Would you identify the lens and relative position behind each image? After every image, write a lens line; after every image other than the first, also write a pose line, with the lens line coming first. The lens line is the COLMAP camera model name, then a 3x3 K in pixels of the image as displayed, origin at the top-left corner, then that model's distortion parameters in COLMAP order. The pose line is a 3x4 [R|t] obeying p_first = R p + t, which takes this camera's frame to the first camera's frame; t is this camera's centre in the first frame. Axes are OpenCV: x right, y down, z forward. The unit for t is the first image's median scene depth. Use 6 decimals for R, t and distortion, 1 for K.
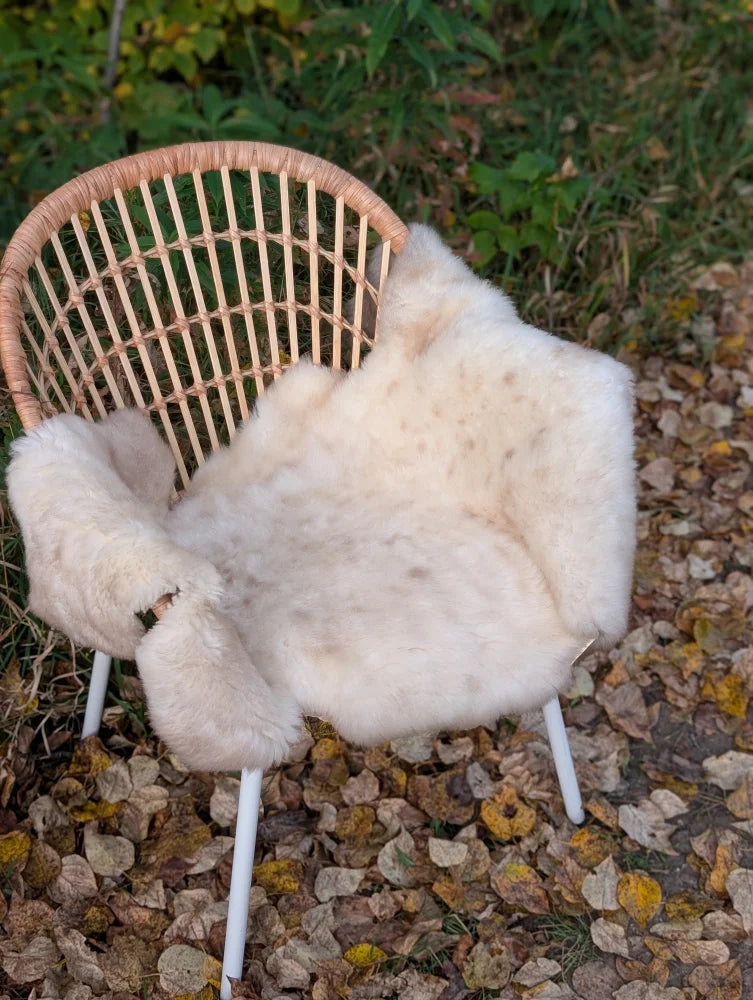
lens RADIAL K [[1427.8, 0, 370.5], [0, 1427.8, 494.0], [0, 0, 1]] dist [0.177201, -0.747726]
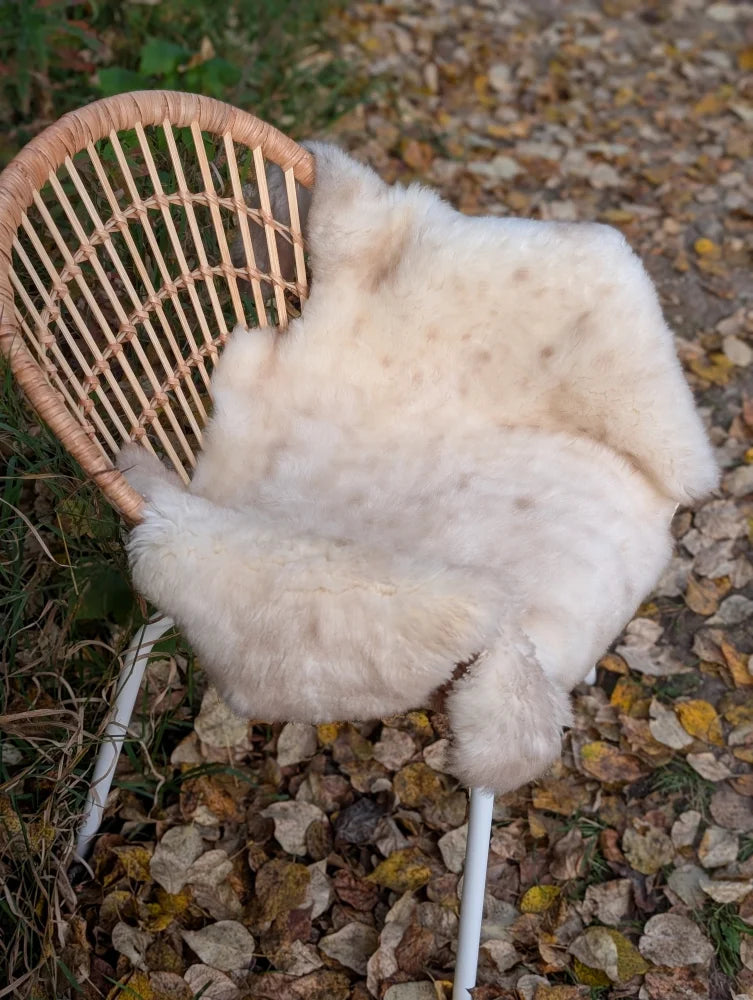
lens RADIAL K [[1429.2, 0, 374.3], [0, 1429.2, 480.1], [0, 0, 1]] dist [0.191228, -0.800948]
pose [[0.808649, -0.355069, 0.469055, -0.428832], [0.312019, 0.934796, 0.169708, -0.132180], [-0.498729, 0.009120, 0.866710, 0.212944]]
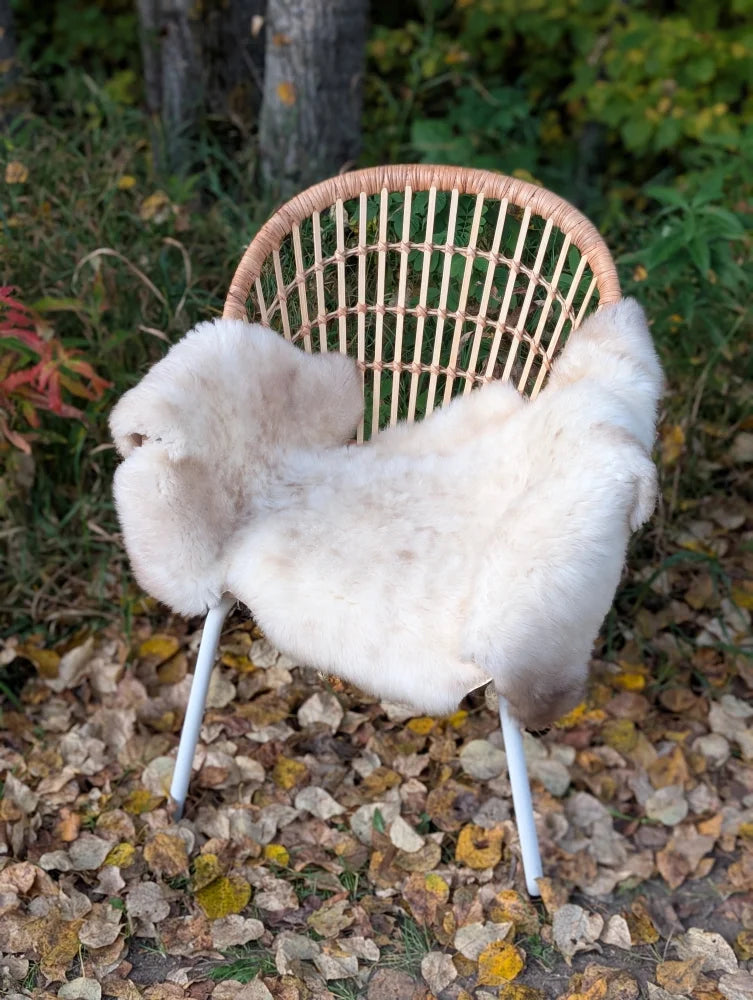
lens RADIAL K [[1427.8, 0, 370.5], [0, 1427.8, 494.0], [0, 0, 1]] dist [0.177201, -0.747726]
pose [[0.688101, 0.392411, -0.610353, 0.611843], [-0.440249, 0.894418, 0.078715, -0.057246], [0.576800, 0.214544, 0.788209, 0.077734]]
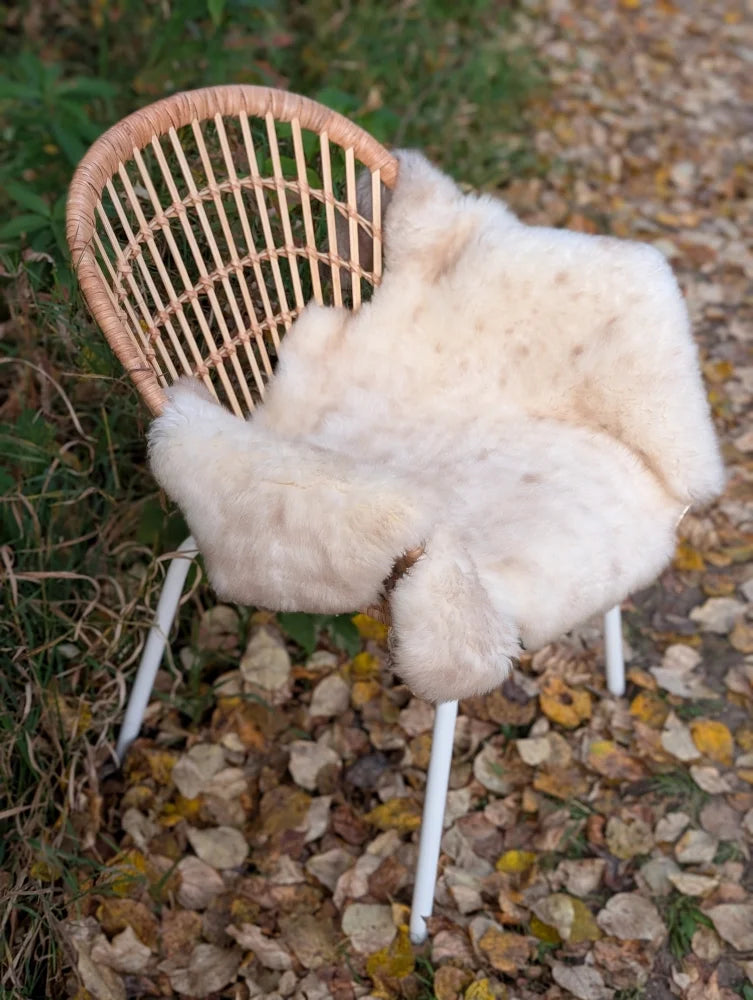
lens RADIAL K [[1427.8, 0, 370.5], [0, 1427.8, 494.0], [0, 0, 1]] dist [0.177201, -0.747726]
pose [[0.916908, -0.203860, 0.343105, -0.382761], [0.199070, 0.978733, 0.049535, -0.006543], [-0.345907, 0.022883, 0.937990, 0.067843]]
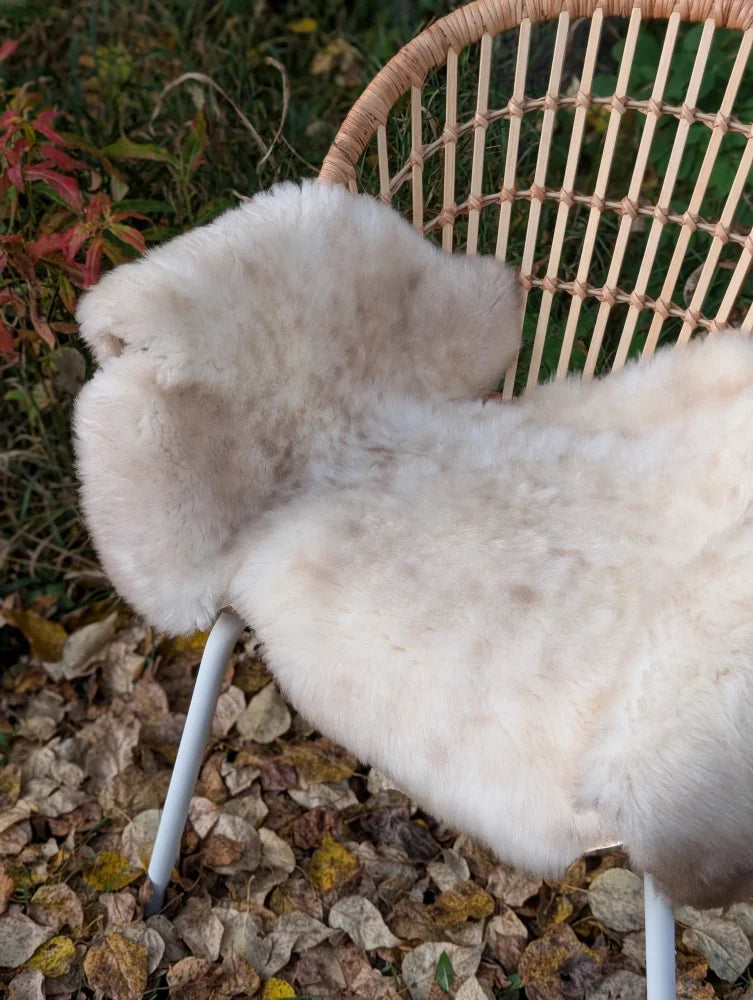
lens RADIAL K [[1427.8, 0, 370.5], [0, 1427.8, 494.0], [0, 0, 1]] dist [0.177201, -0.747726]
pose [[0.511656, 0.508836, -0.692311, 0.397902], [-0.542266, 0.816259, 0.199171, -0.071367], [0.666450, 0.273509, 0.693568, 0.417866]]
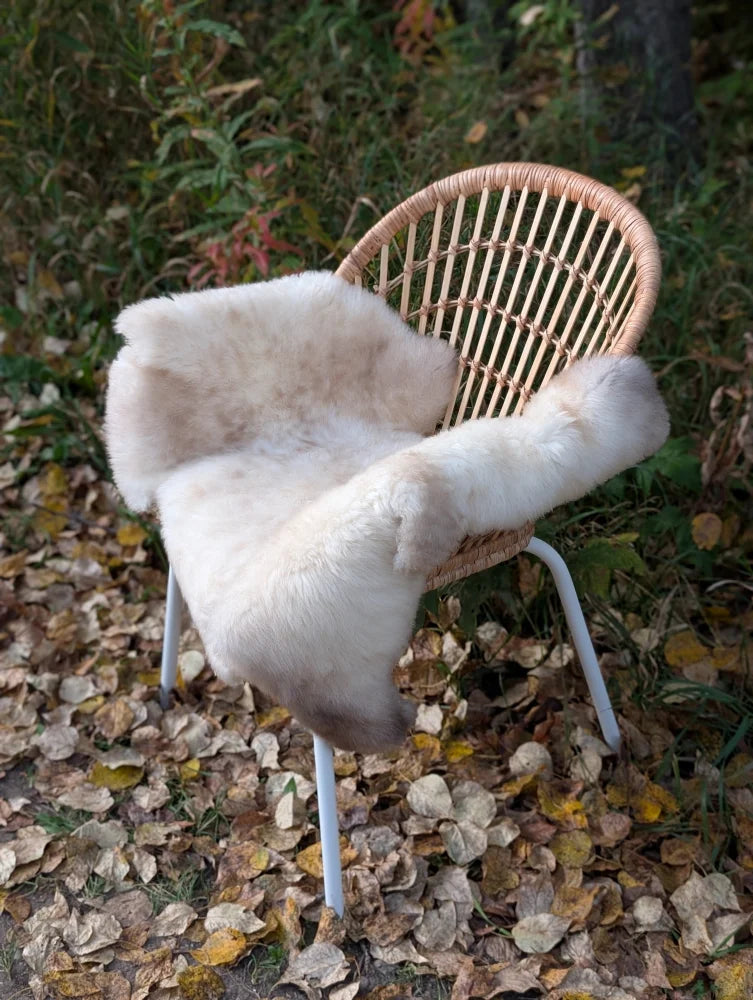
lens RADIAL K [[1427.8, 0, 370.5], [0, 1427.8, 494.0], [0, 0, 1]] dist [0.177201, -0.747726]
pose [[-0.013613, 0.519375, -0.854438, 0.873408], [-0.568308, 0.699060, 0.433982, -0.434040], [0.822703, 0.491492, 0.285649, 0.644909]]
